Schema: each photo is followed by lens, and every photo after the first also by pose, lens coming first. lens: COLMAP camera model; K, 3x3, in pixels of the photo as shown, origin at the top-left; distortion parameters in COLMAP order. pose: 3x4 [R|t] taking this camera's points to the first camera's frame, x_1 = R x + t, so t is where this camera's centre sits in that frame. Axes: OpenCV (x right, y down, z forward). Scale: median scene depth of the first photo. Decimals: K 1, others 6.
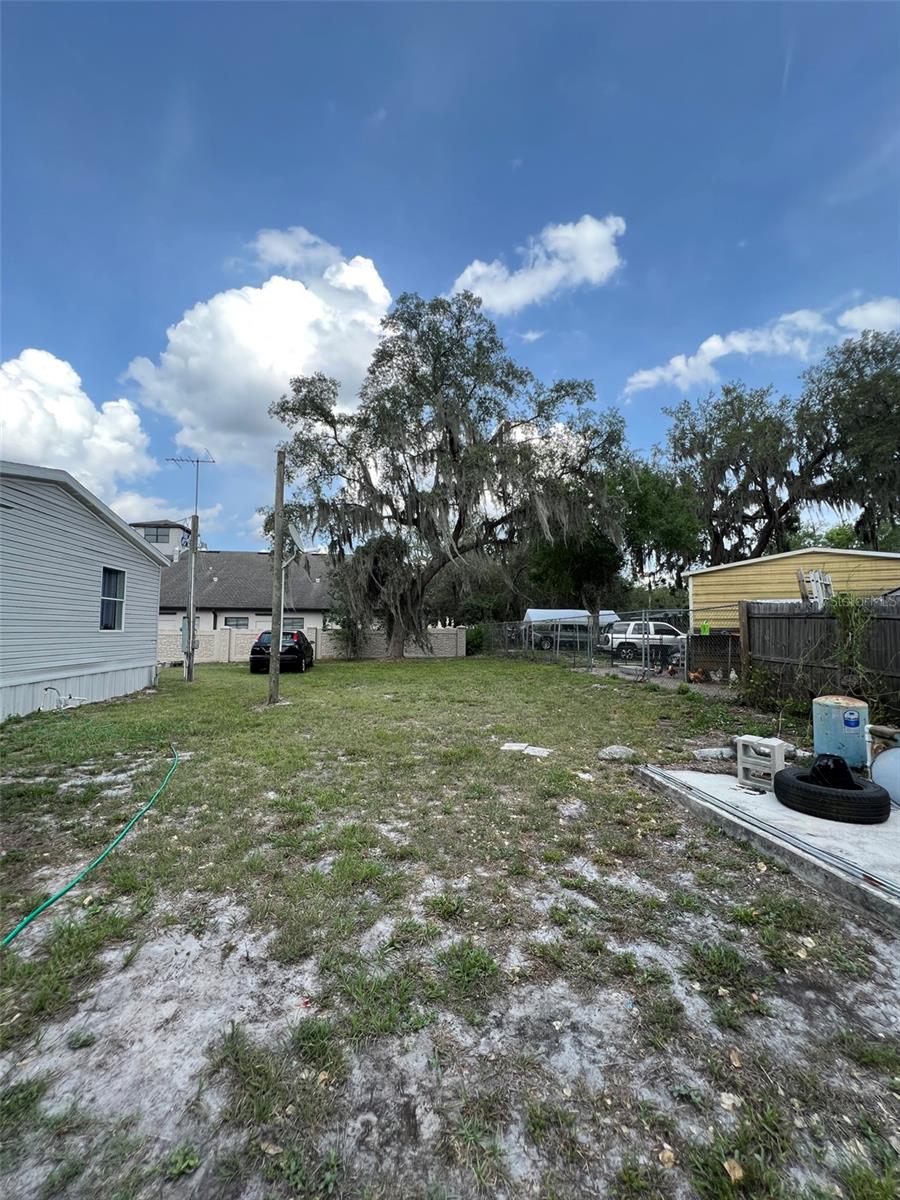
lens RADIAL K [[482.0, 0, 450.0], [0, 482.0, 600.0], [0, 0, 1]] dist [-0.000634, -0.000557]
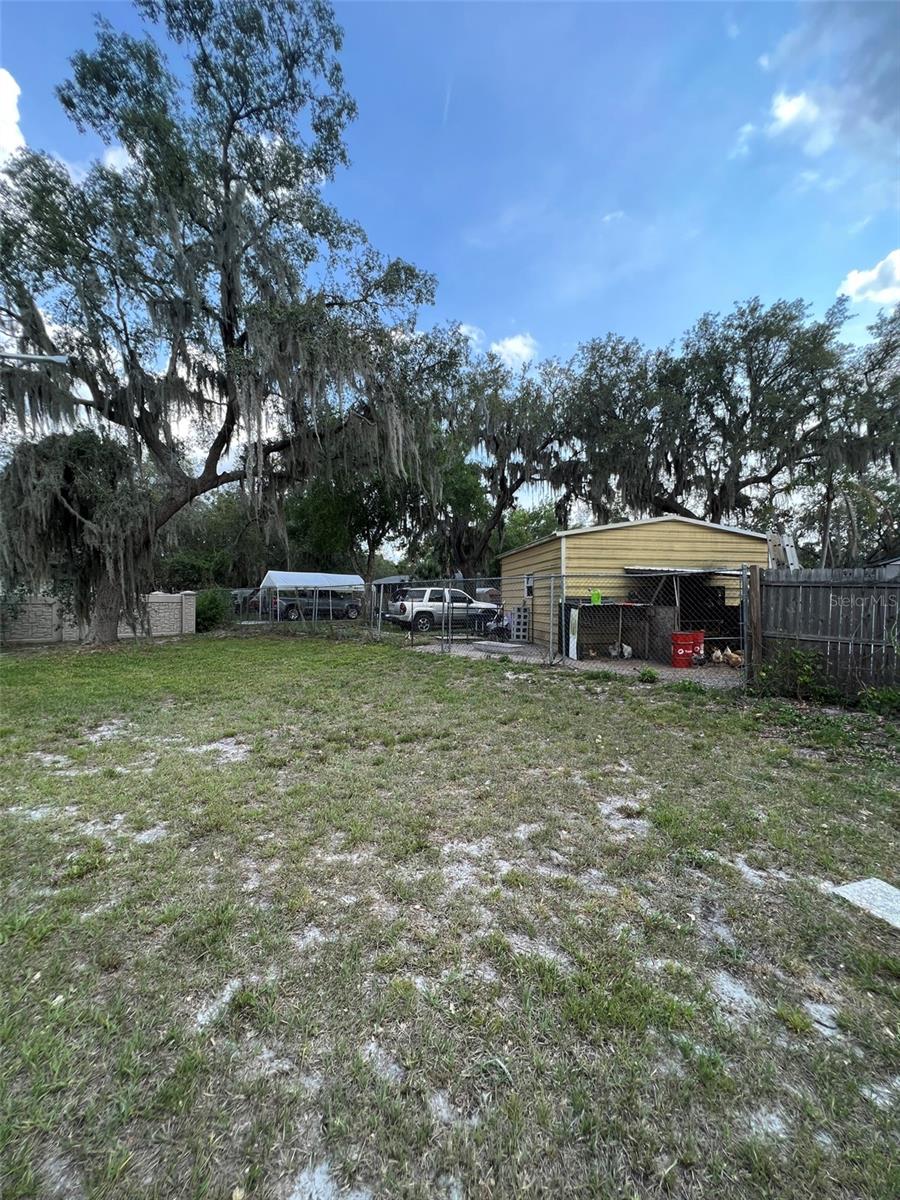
lens RADIAL K [[482.0, 0, 450.0], [0, 482.0, 600.0], [0, 0, 1]] dist [-0.000634, -0.000557]
pose [[0.806945, -0.005899, 0.590597, -0.117503], [-0.036463, 0.997545, 0.059783, 0.012852], [-0.589500, -0.069777, 0.804749, 0.263454]]
